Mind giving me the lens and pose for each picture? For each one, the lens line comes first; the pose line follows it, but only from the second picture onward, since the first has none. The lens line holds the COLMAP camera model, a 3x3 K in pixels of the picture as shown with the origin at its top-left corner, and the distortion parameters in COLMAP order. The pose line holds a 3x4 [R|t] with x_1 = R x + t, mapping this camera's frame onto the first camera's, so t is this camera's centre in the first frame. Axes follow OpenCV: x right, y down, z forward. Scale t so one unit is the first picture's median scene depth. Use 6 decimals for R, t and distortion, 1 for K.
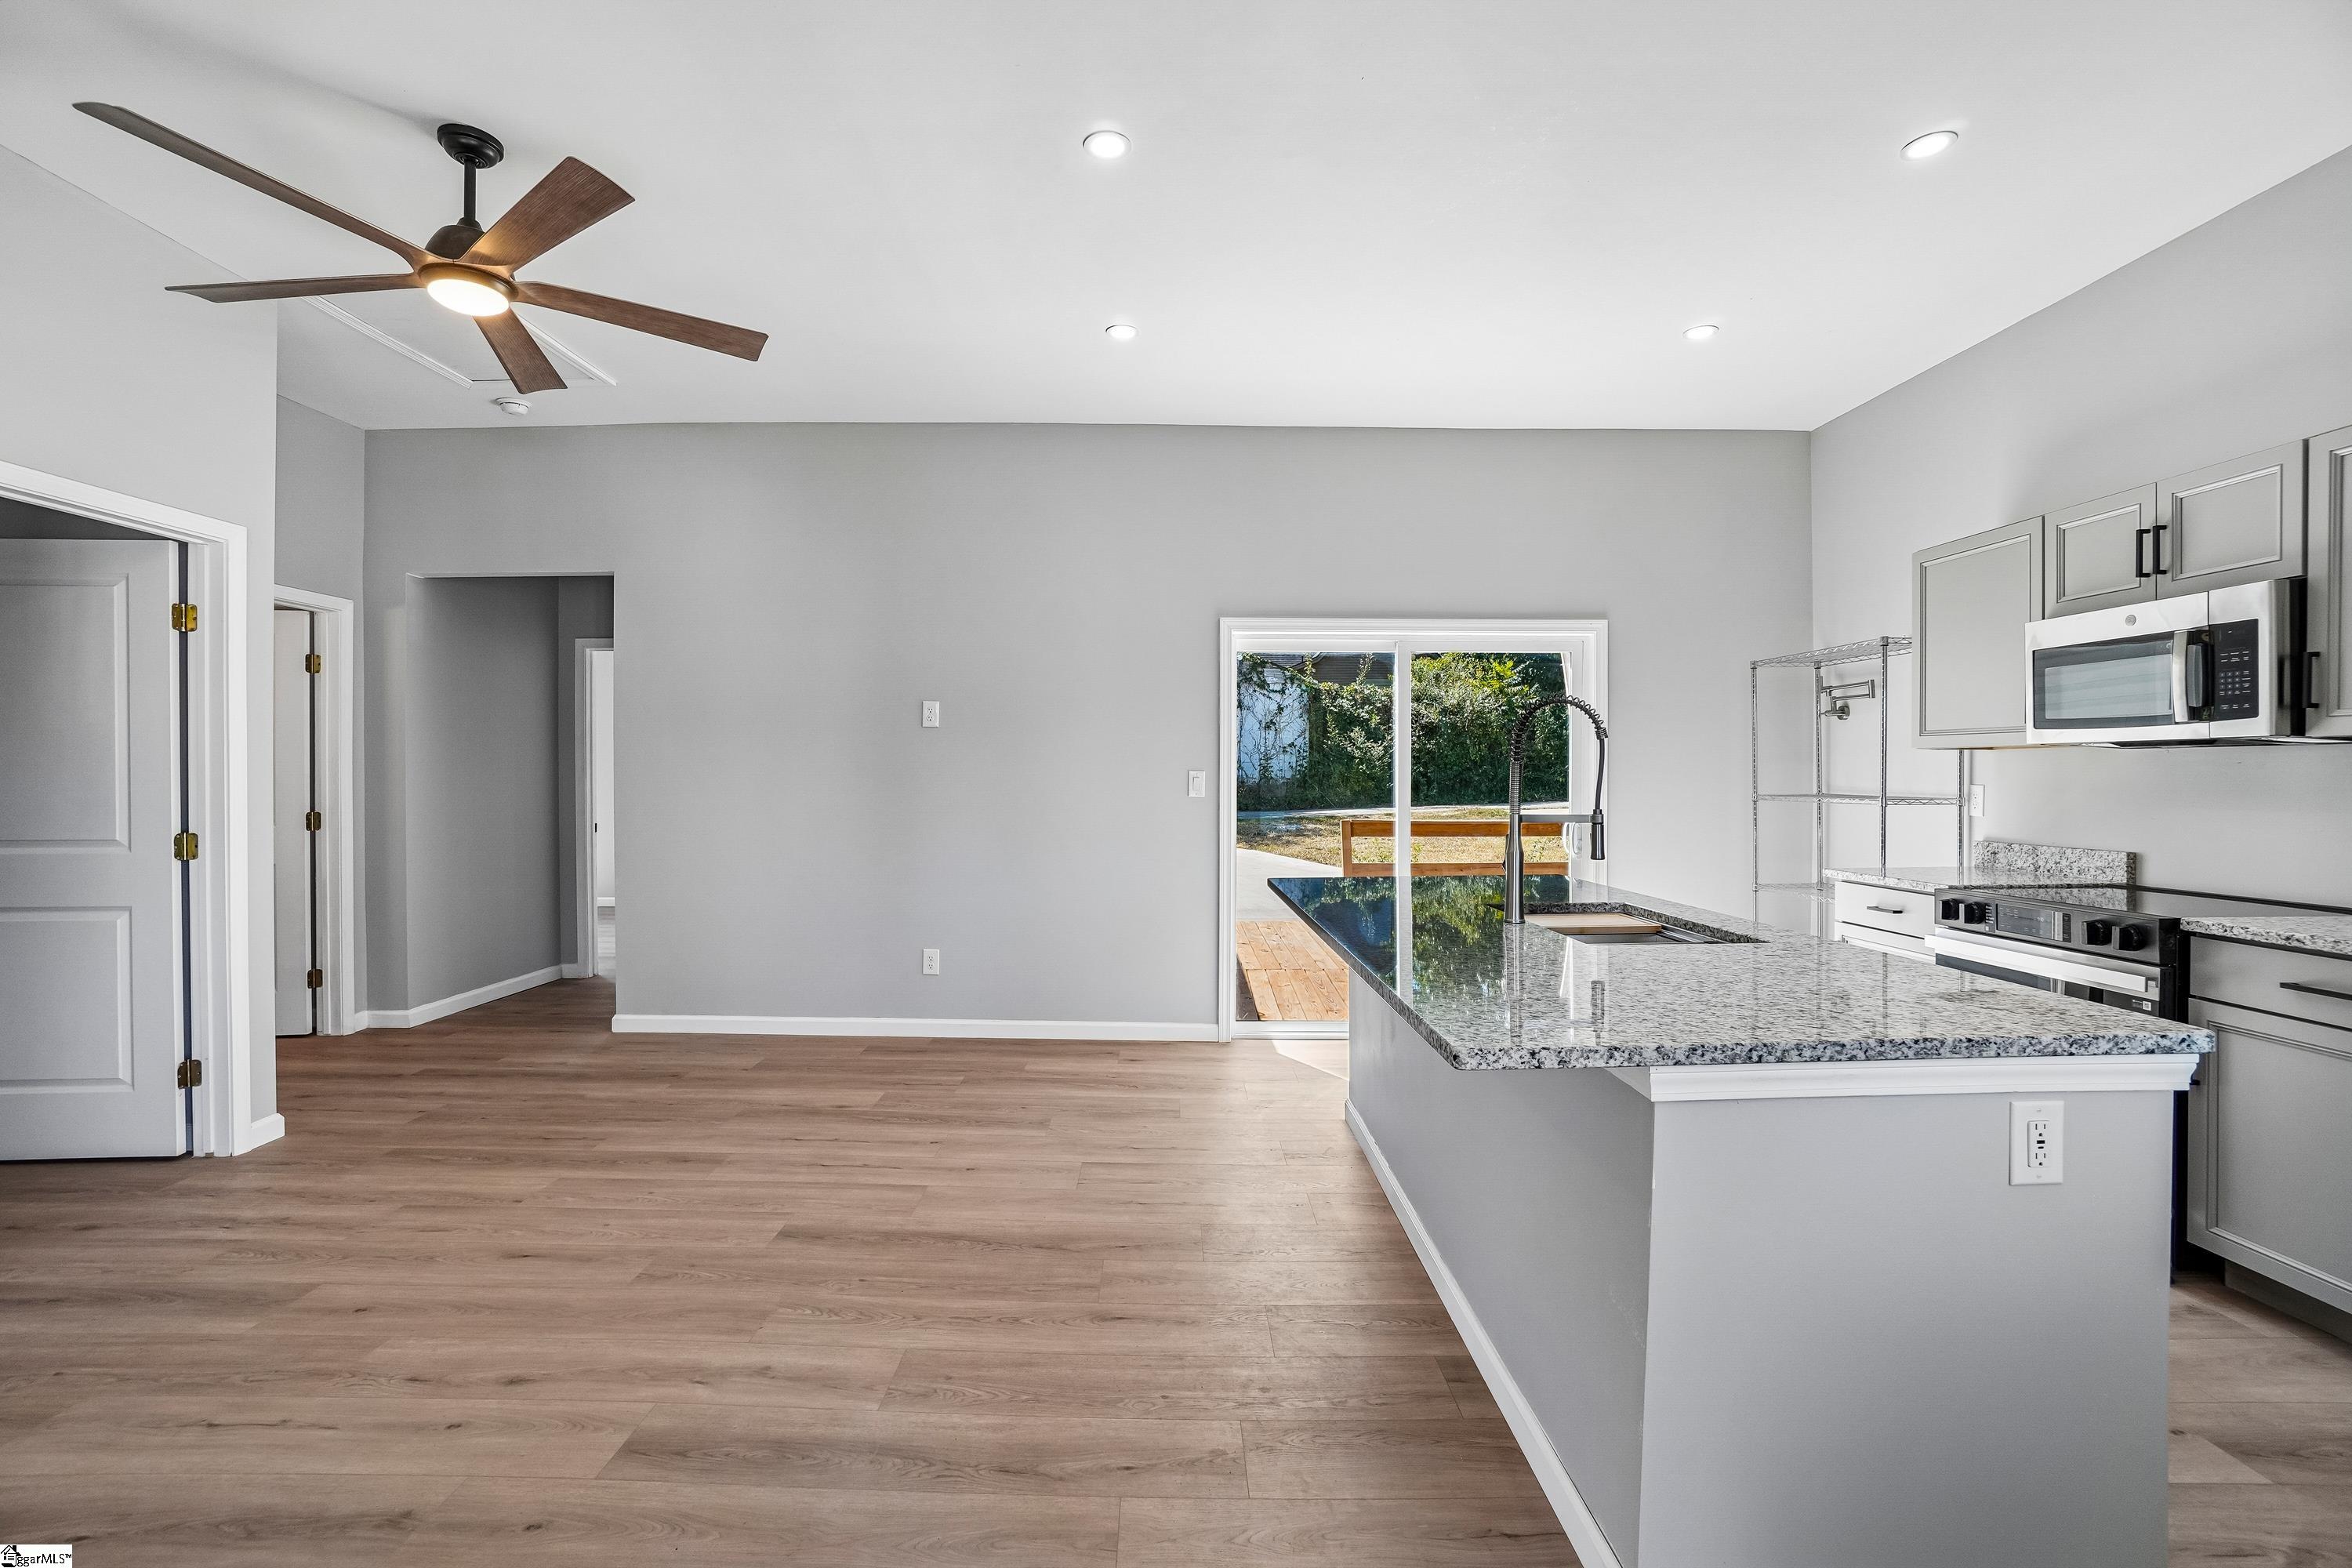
lens RADIAL K [[1039.9, 0, 1163.5], [0, 1039.9, 778.2], [0, 0, 1]] dist [-0.059798, 0.020099]
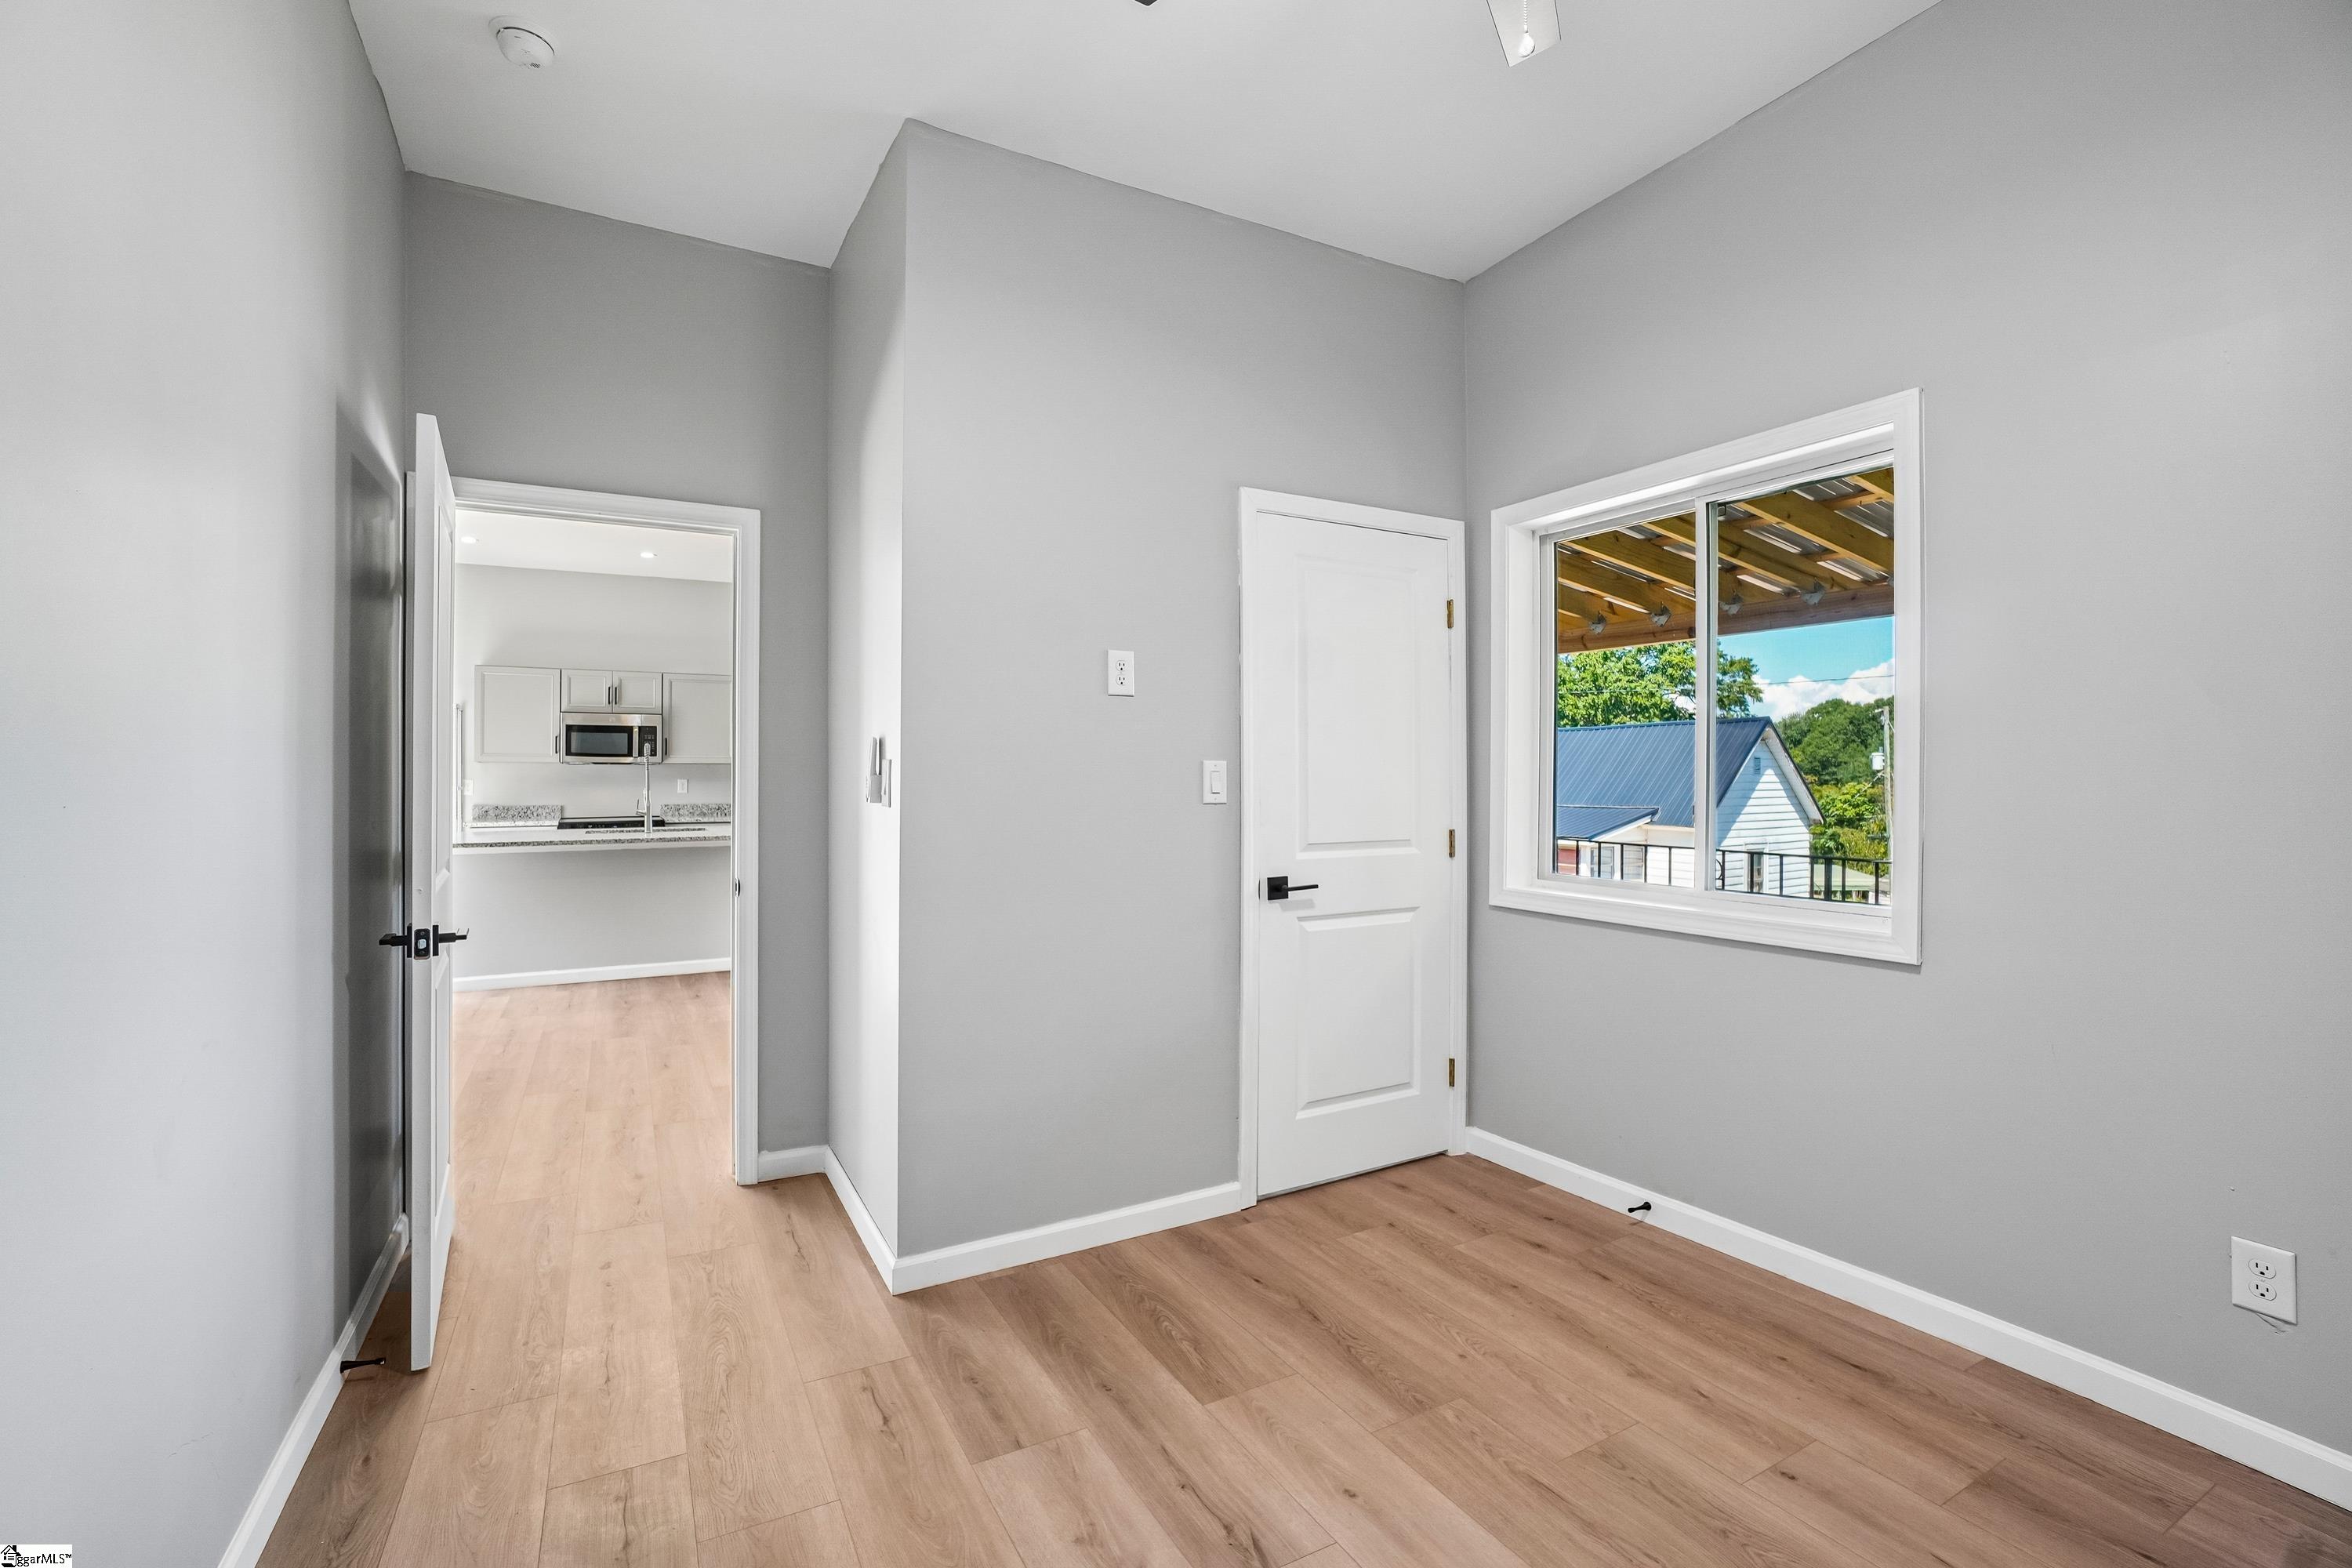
lens RADIAL K [[1039.9, 0, 1158.0], [0, 1039.9, 770.8], [0, 0, 1]] dist [-0.059798, 0.020099]
pose [[-0.464909, -0.001096, 0.885358, -2.042678], [0.000915, 0.999998, 0.001719, -0.015078], [-0.885358, 0.001609, -0.464907, 0.863507]]
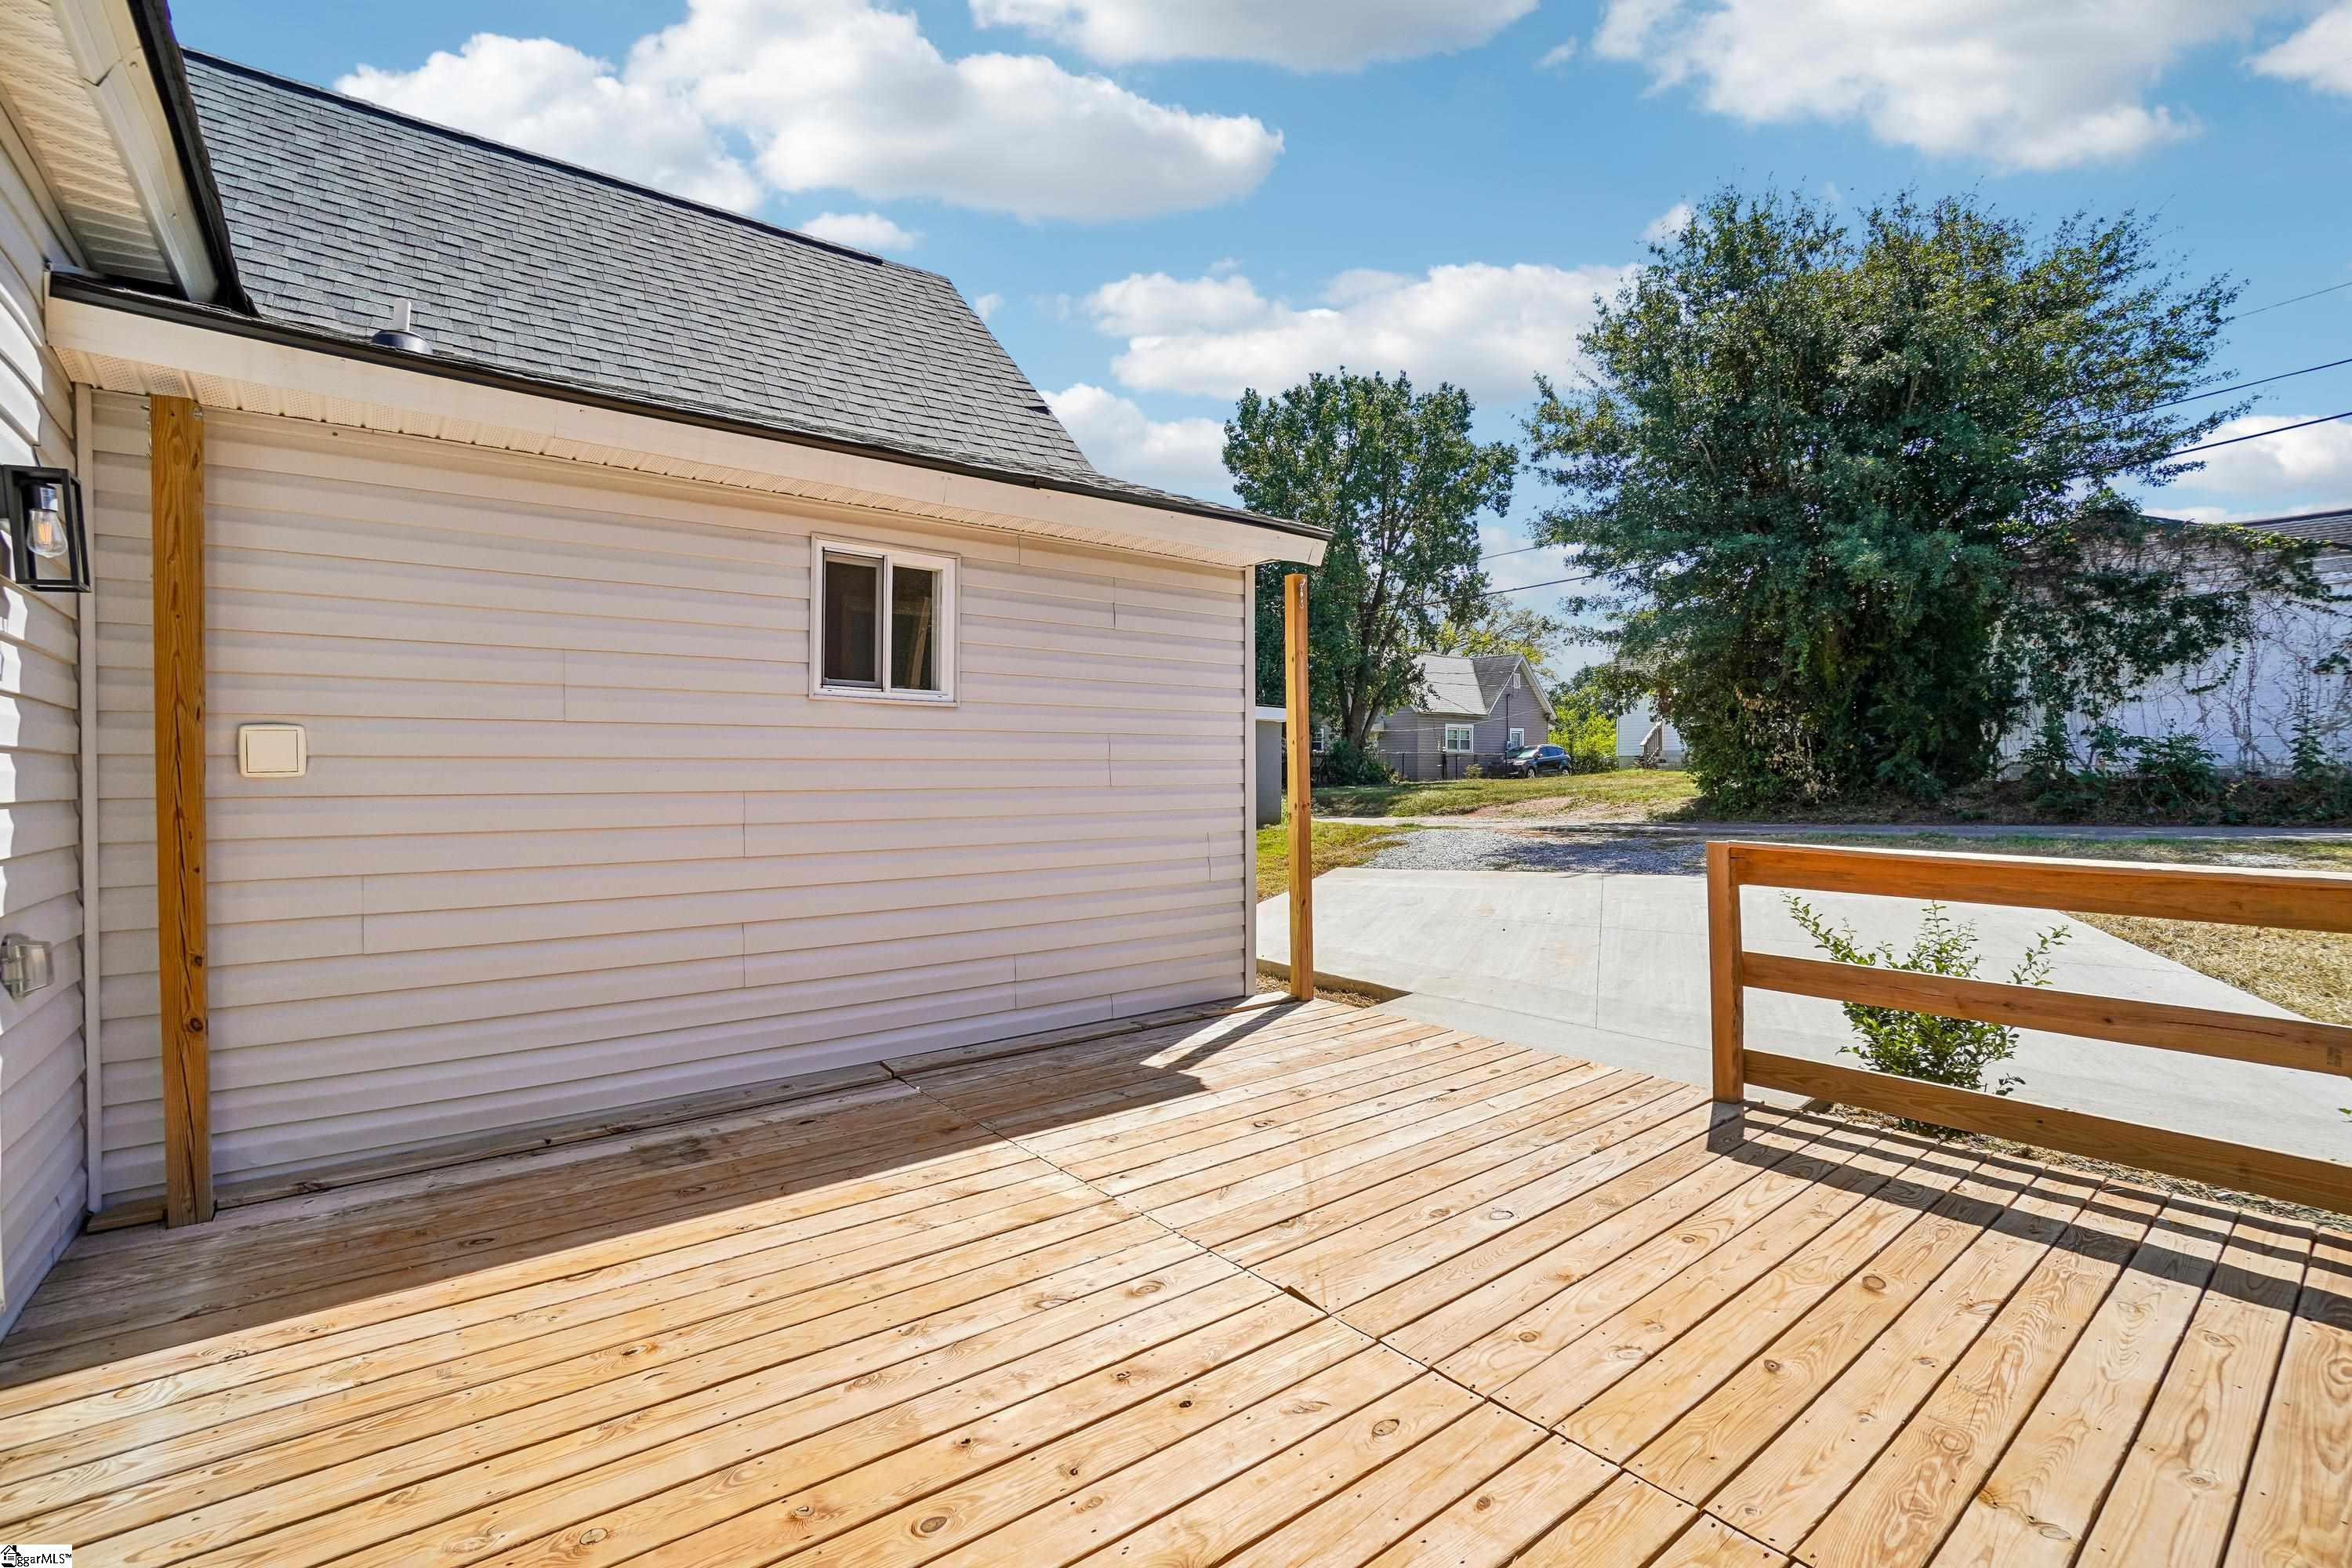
lens RADIAL K [[1039.9, 0, 1170.8], [0, 1039.9, 781.7], [0, 0, 1]] dist [-0.059798, 0.020099]
pose [[0.617988, 0.007994, -0.786147, 1.088287], [-0.002792, 0.999964, 0.007973, 0.047644], [0.786183, -0.002732, 0.617988, 1.839286]]
